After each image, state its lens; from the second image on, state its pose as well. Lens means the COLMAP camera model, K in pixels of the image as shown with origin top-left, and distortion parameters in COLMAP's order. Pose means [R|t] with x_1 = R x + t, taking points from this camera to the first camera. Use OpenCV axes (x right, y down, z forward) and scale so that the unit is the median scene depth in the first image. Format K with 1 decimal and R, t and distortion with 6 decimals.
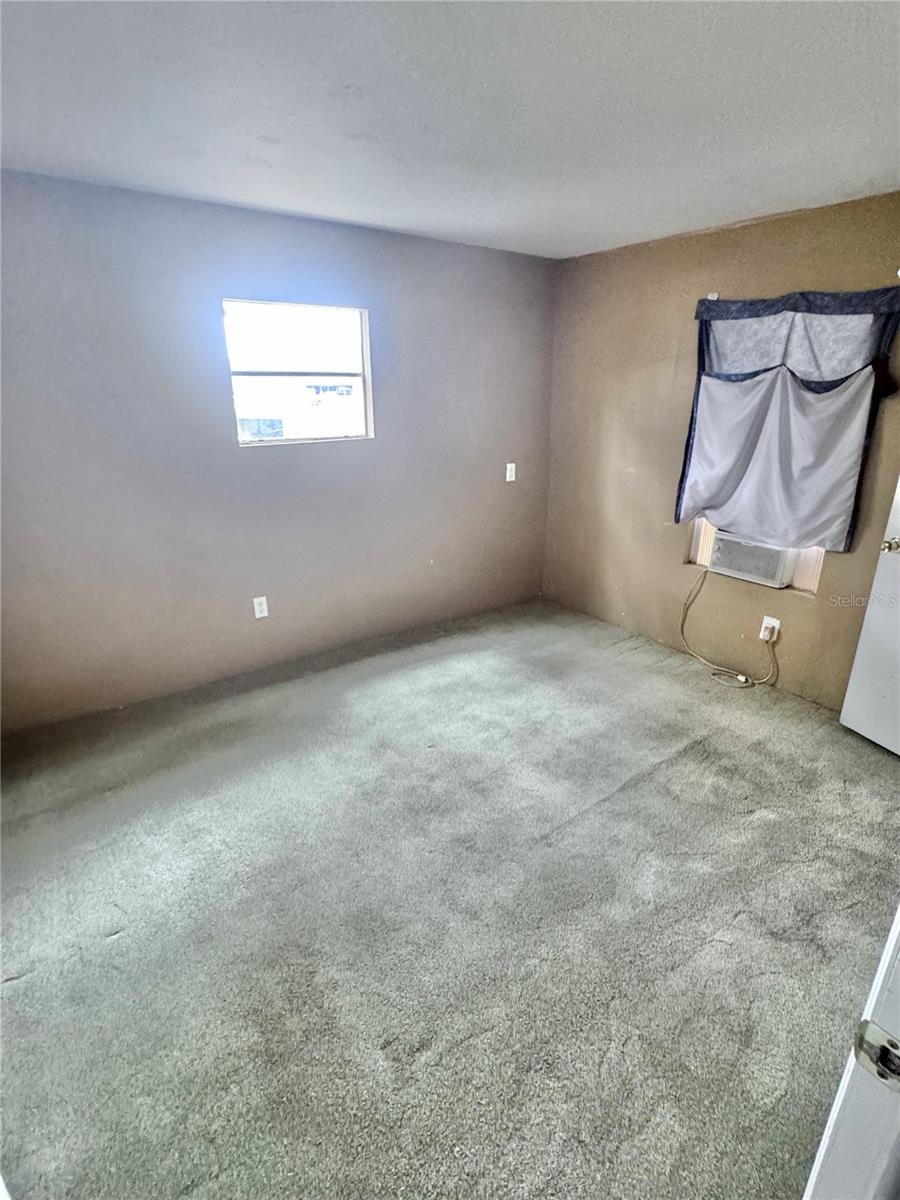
lens RADIAL K [[608.6, 0, 452.6], [0, 608.6, 602.8], [0, 0, 1]] dist [-0.004844, -0.000458]
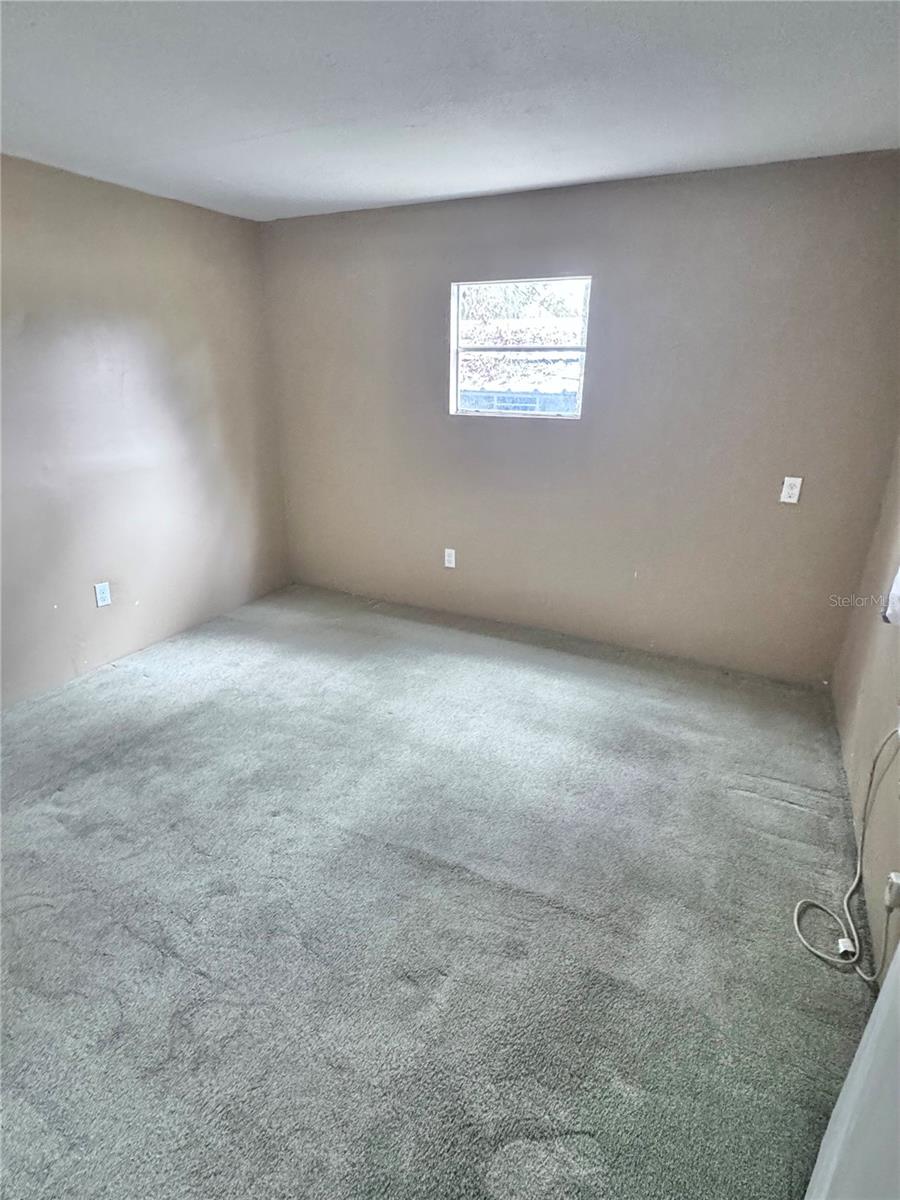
lens RADIAL K [[608.6, 0, 450.9], [0, 608.6, 593.9], [0, 0, 1]] dist [-0.004844, -0.000458]
pose [[0.477220, 0.323309, -0.817149, 0.620482], [-0.301334, 0.933691, 0.193438, -0.146902], [0.825505, 0.153922, 0.543000, 0.391799]]
